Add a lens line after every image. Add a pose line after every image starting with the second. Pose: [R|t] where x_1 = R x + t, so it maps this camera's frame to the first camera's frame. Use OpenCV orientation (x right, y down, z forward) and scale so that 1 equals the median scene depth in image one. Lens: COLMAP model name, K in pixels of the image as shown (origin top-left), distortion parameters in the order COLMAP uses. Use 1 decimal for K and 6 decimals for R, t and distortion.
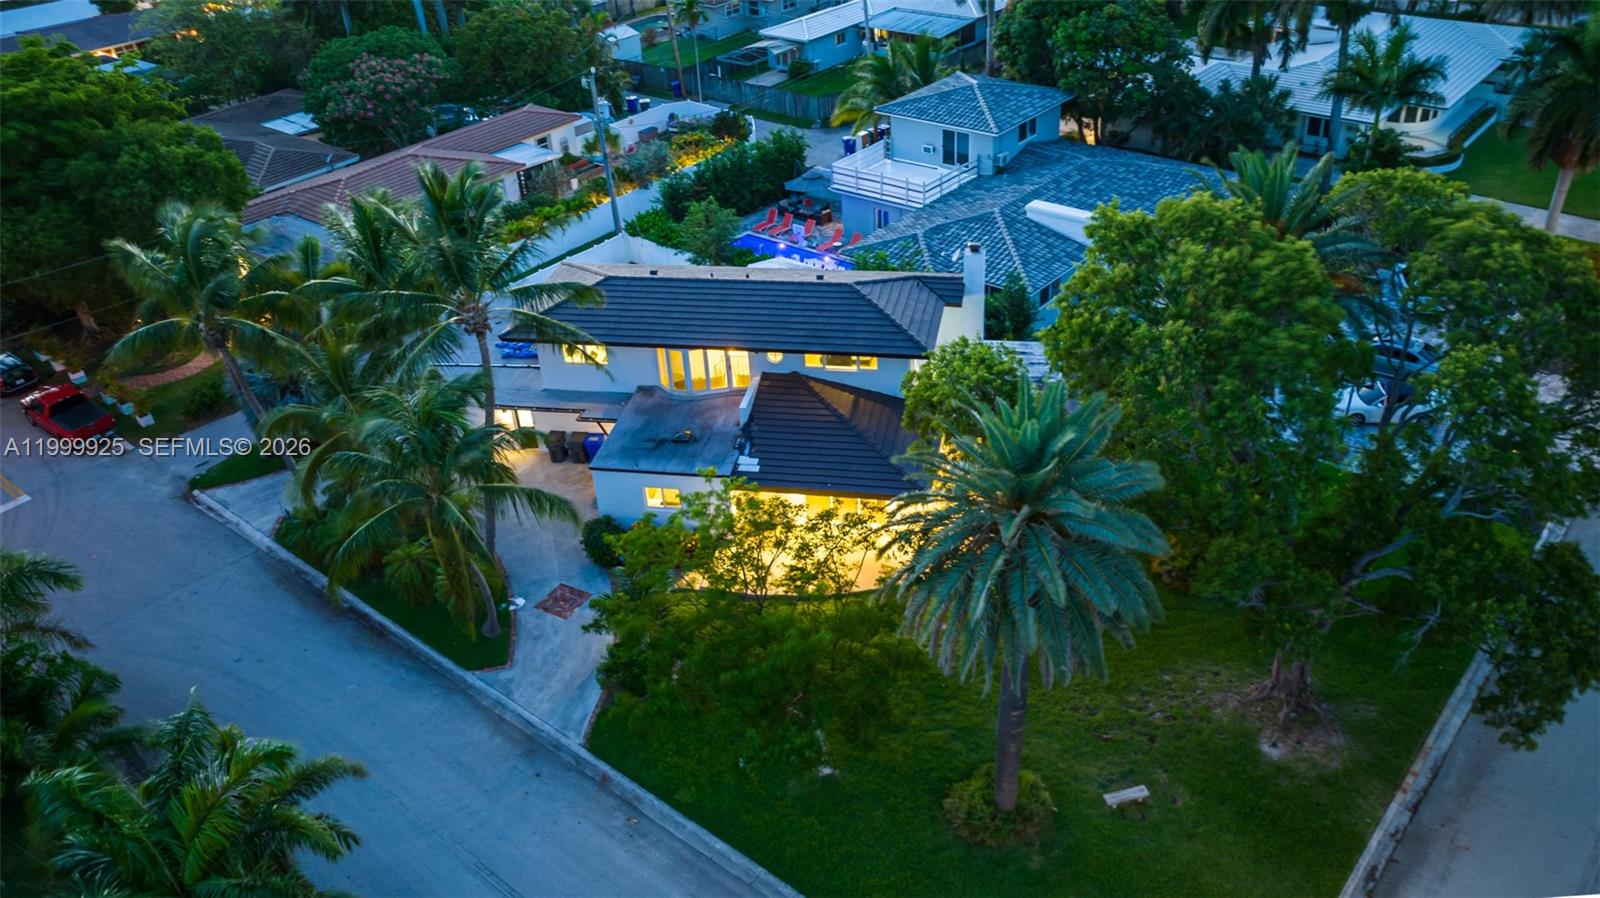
lens RADIAL K [[1242.3, 0, 800.0], [0, 1242.3, 449.0], [0, 0, 1]] dist [0.001187, -0.006249]
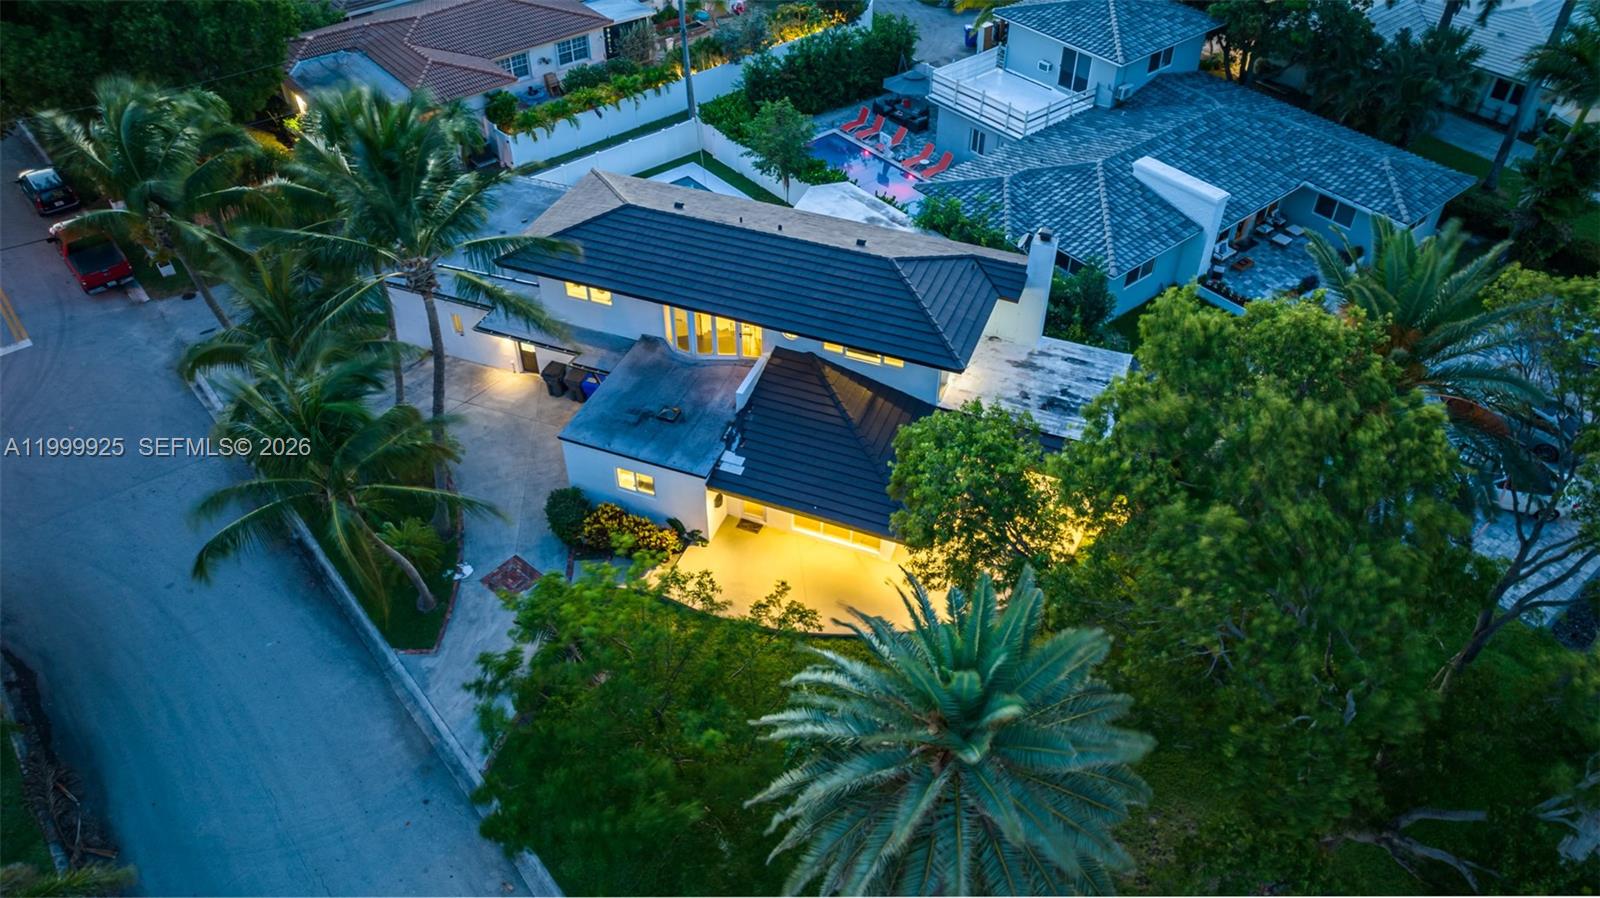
lens RADIAL K [[1142.2, 0, 800.0], [0, 1142.2, 449.0], [0, 0, 1]] dist [-0.034227, 0.052994]
pose [[0.983059, 0.160486, -0.088536, 0.051076], [-0.143377, 0.974251, 0.174005, -0.098413], [0.114181, -0.158363, 0.980757, 0.148687]]
